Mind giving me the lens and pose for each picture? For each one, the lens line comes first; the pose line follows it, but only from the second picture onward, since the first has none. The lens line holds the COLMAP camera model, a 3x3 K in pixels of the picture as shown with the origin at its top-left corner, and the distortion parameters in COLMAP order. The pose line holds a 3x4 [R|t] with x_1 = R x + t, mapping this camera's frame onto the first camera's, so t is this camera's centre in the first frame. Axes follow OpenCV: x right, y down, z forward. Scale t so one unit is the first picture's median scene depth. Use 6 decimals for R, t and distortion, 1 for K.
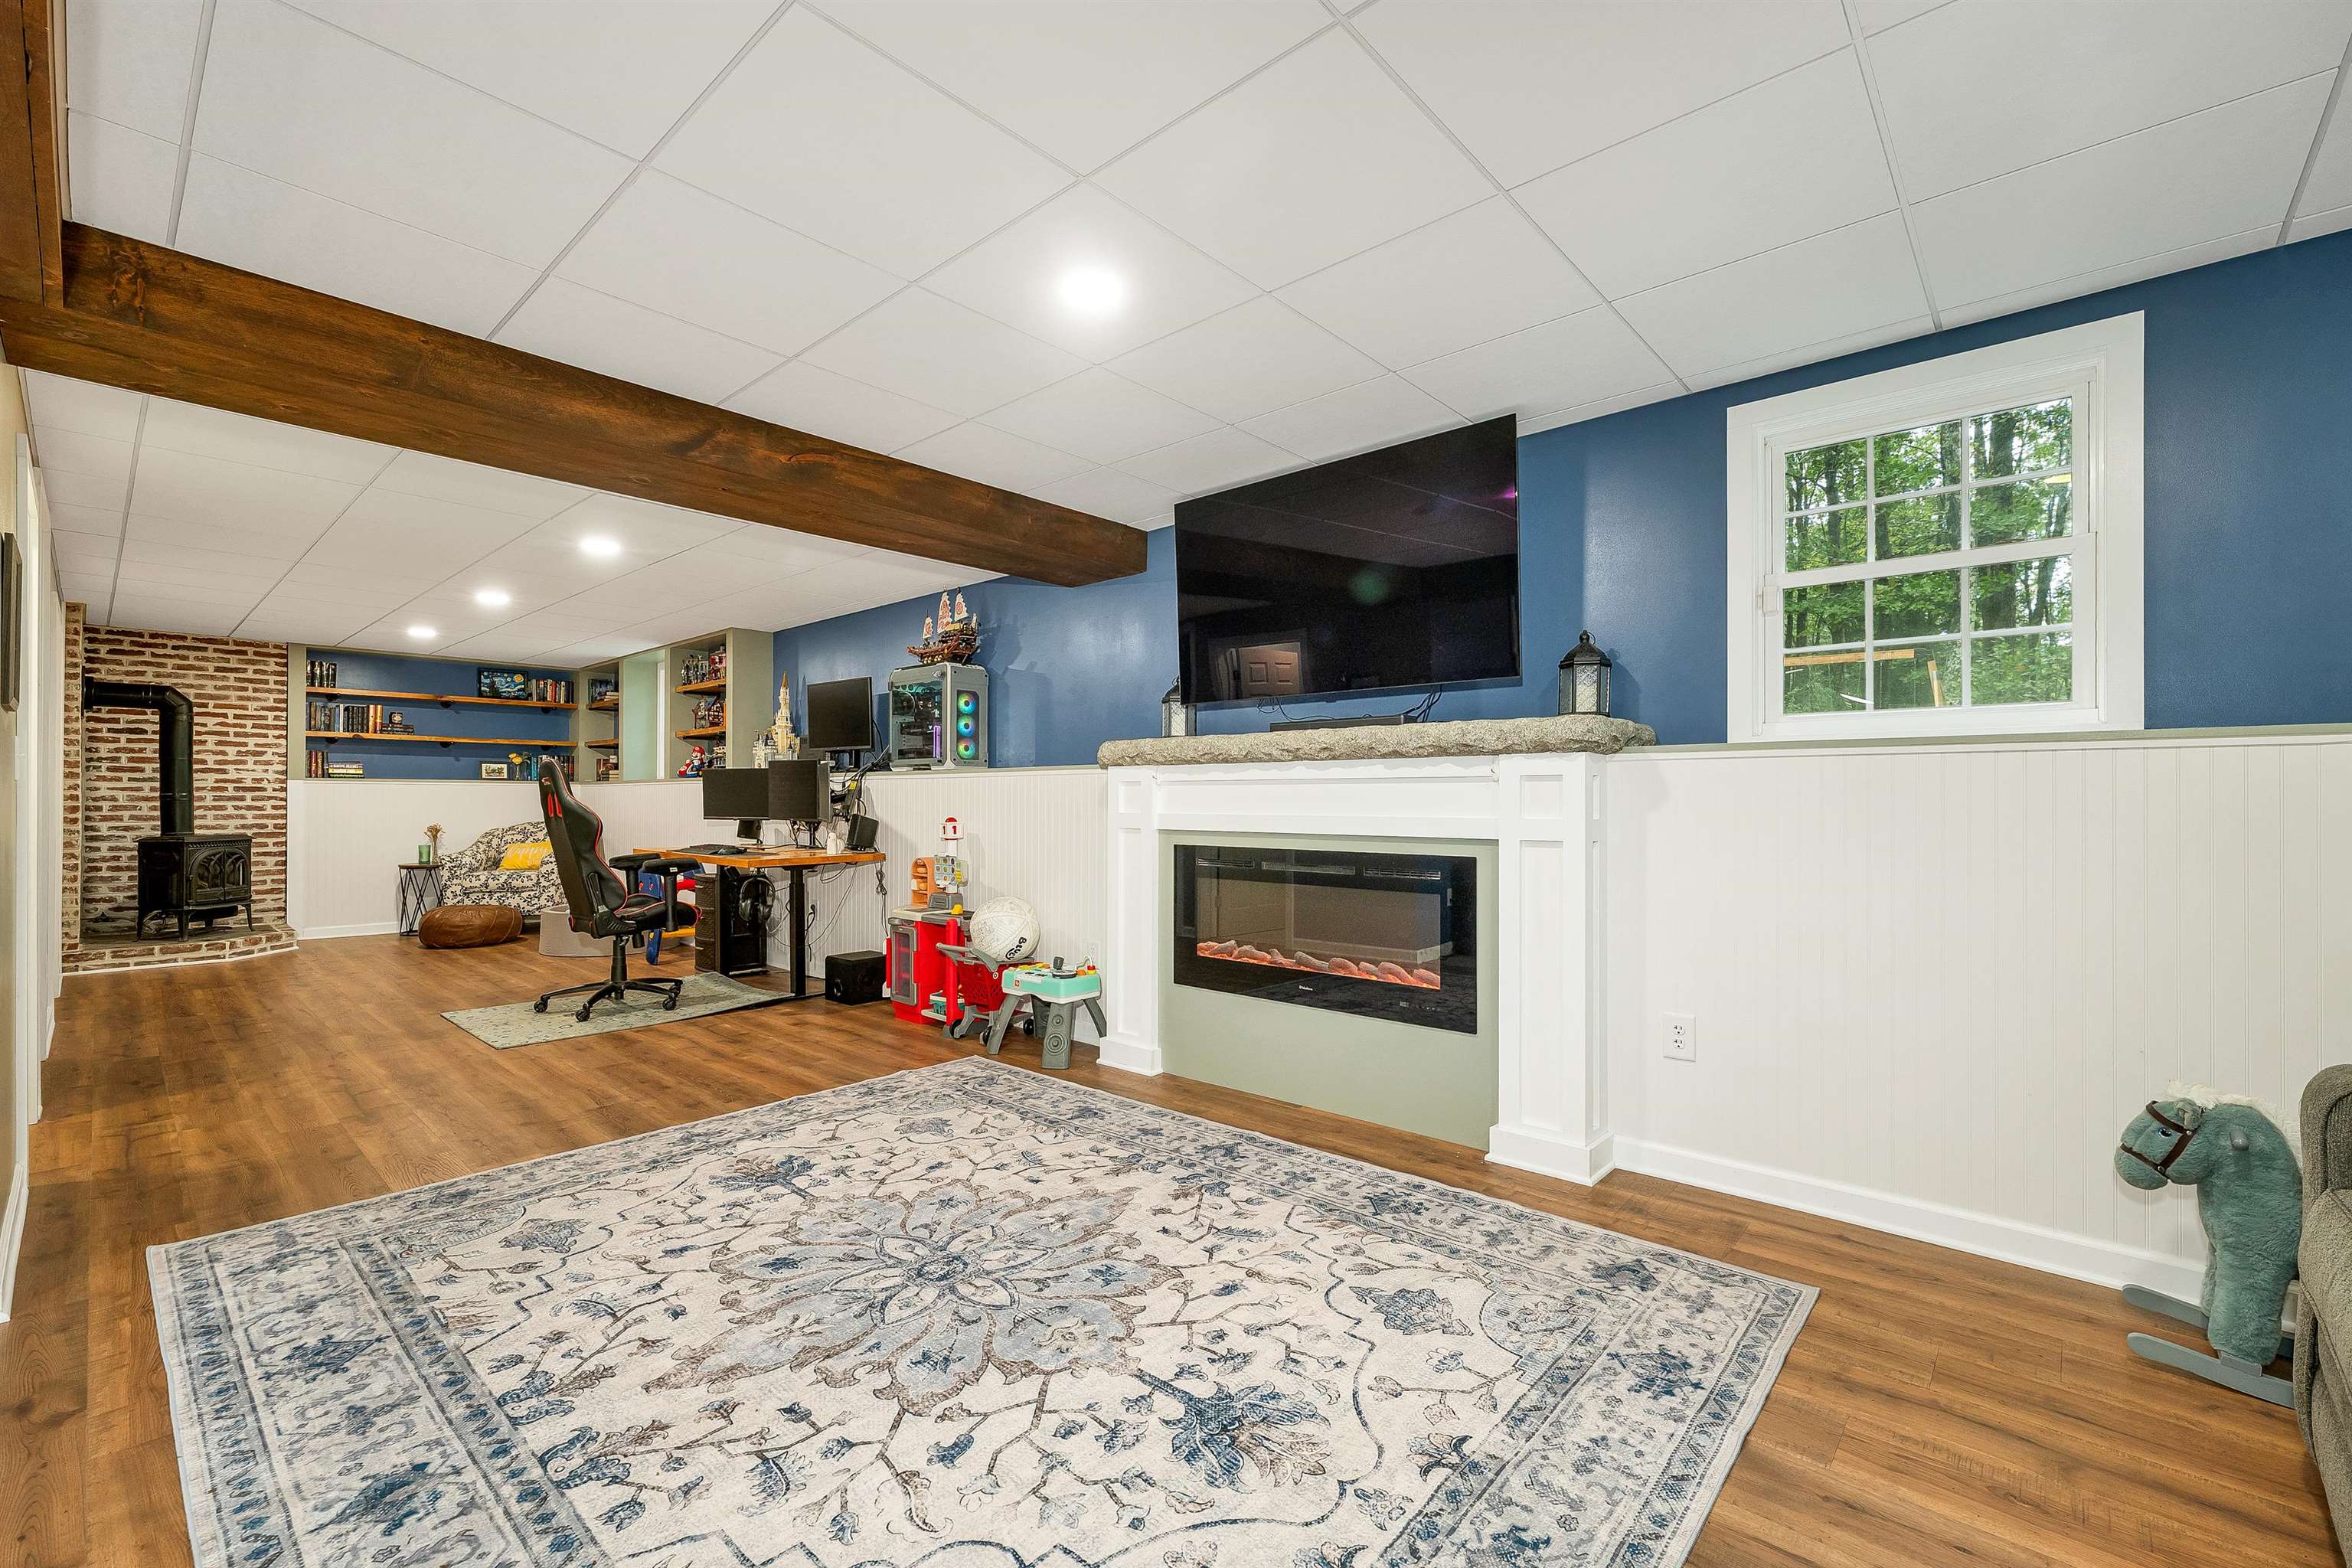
lens RADIAL K [[984.3, 0, 1186.8], [0, 984.3, 805.2], [0, 0, 1]] dist [-0.003924, -0.000797]
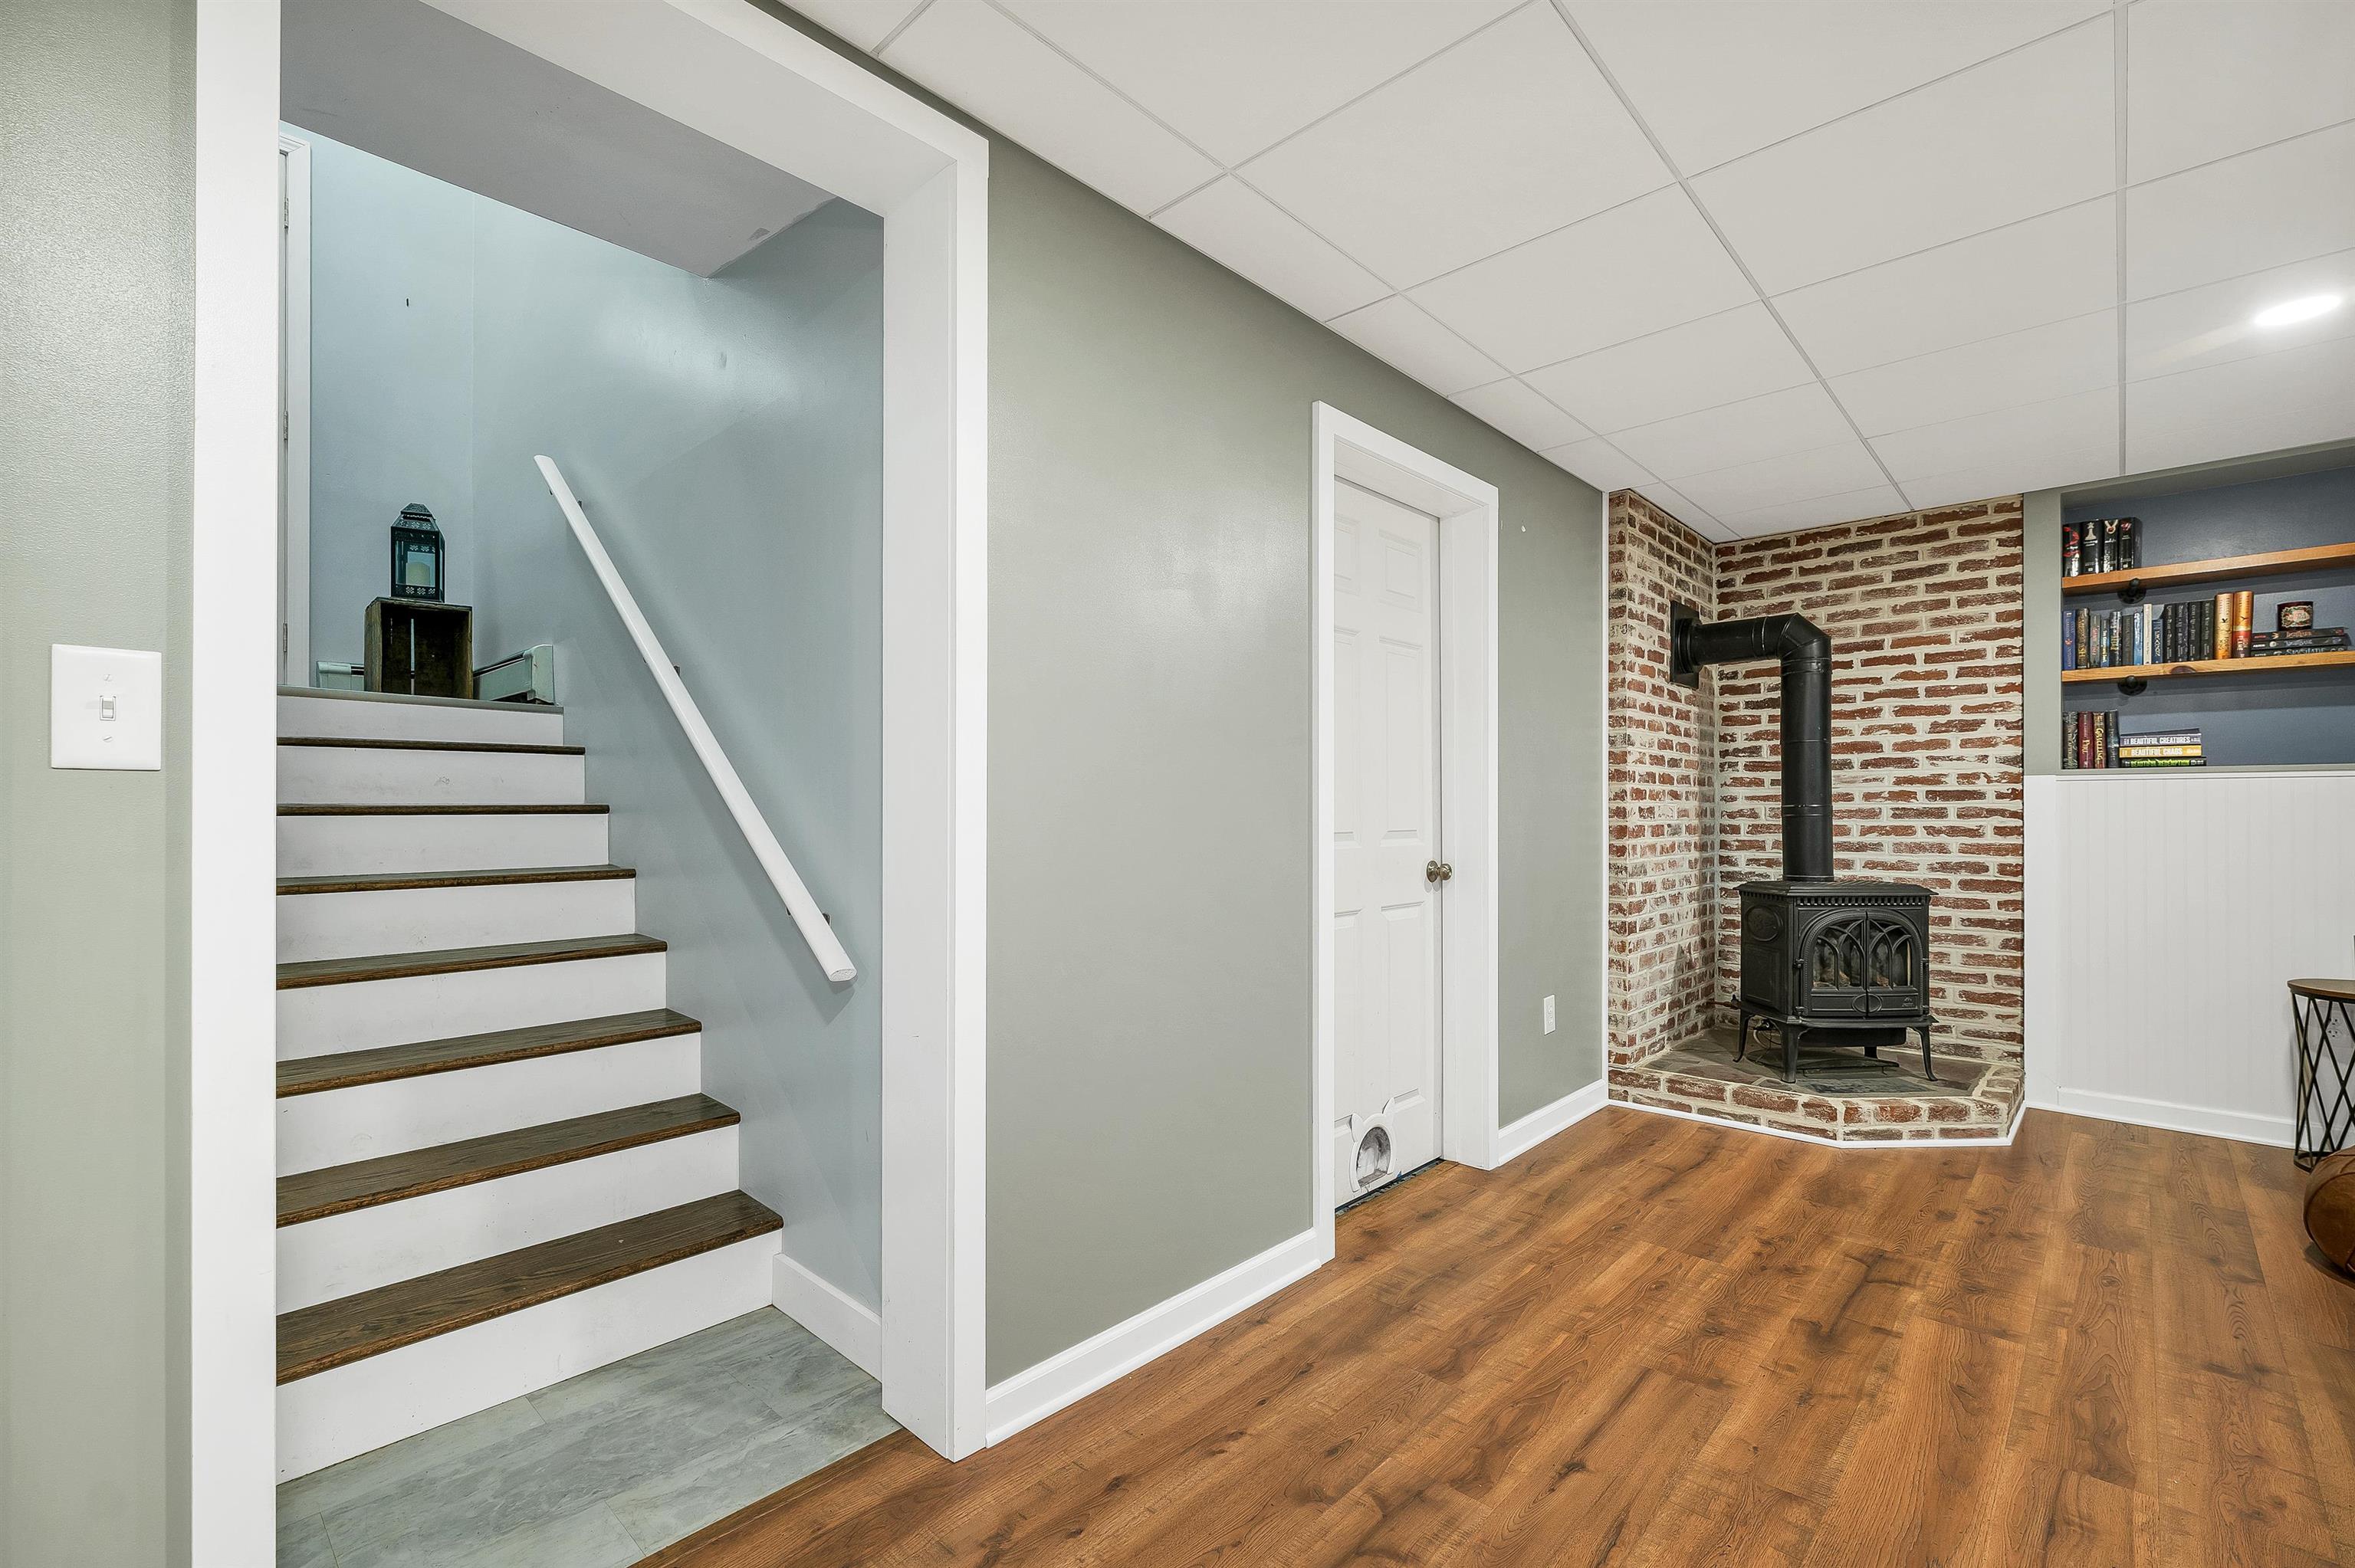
lens RADIAL K [[985.5, 0, 1184.6], [0, 985.5, 809.1], [0, 0, 1]] dist [-0.003924, -0.000797]
pose [[-0.029919, -0.006015, -0.999534, -1.012448], [-0.004626, 0.999972, -0.005880, -0.009835], [0.999542, 0.004448, -0.029946, 1.452807]]
